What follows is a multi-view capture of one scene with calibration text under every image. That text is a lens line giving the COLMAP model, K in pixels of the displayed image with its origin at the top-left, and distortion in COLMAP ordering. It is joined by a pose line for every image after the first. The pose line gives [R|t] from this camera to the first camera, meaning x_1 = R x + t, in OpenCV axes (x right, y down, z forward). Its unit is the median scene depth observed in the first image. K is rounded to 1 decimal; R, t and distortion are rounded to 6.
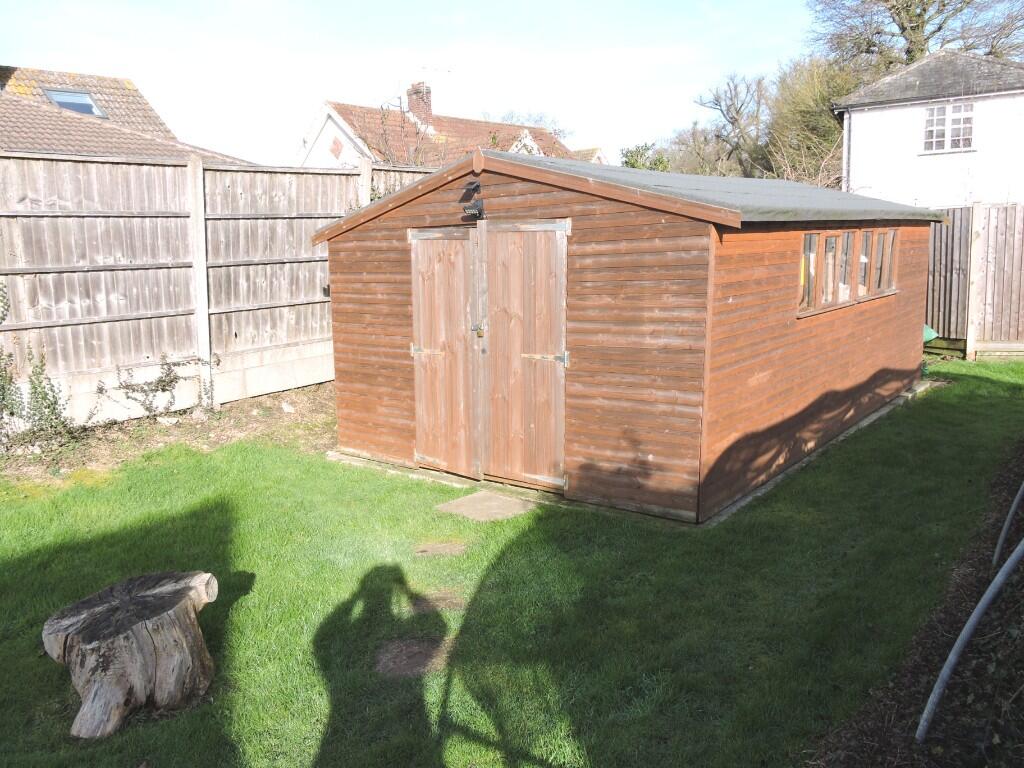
lens RADIAL K [[834.3, 0, 512.0], [0, 834.3, 384.0], [0, 0, 1]] dist [-0.021750, 0.006899]
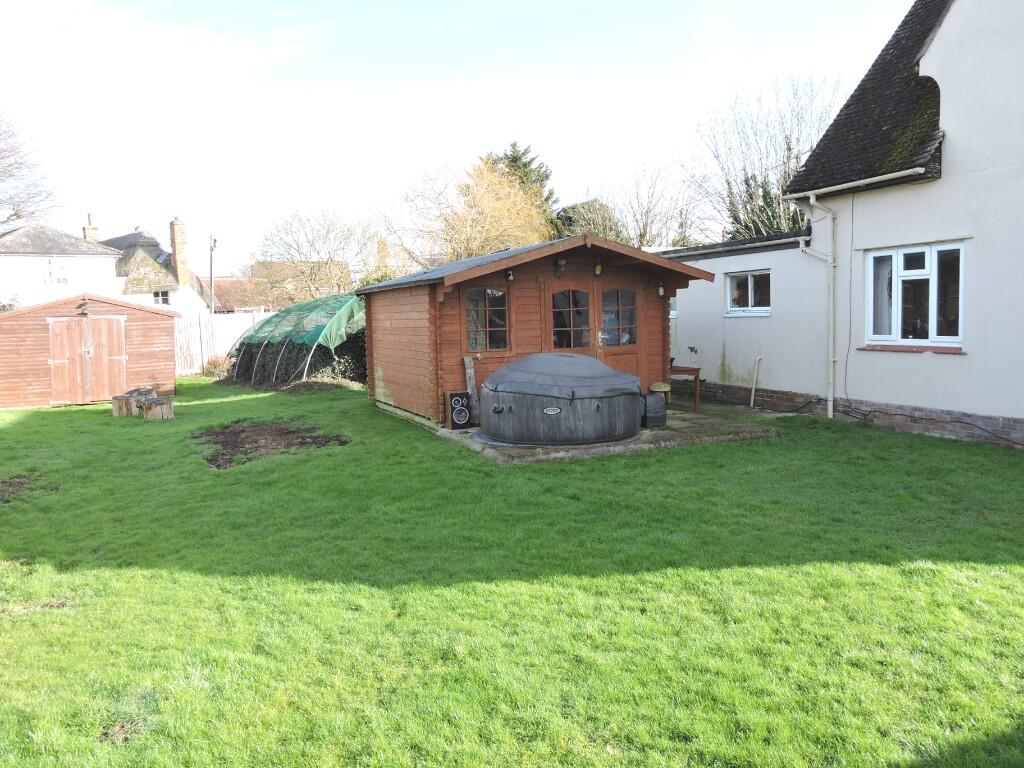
lens RADIAL K [[834.3, 0, 512.0], [0, 834.3, 384.0], [0, 0, 1]] dist [-0.021750, 0.006899]
pose [[0.350928, -0.047877, 0.935178, -2.398586], [0.170173, 0.985323, -0.013414, 0.365711], [-0.920810, 0.163849, 0.353924, -1.494980]]
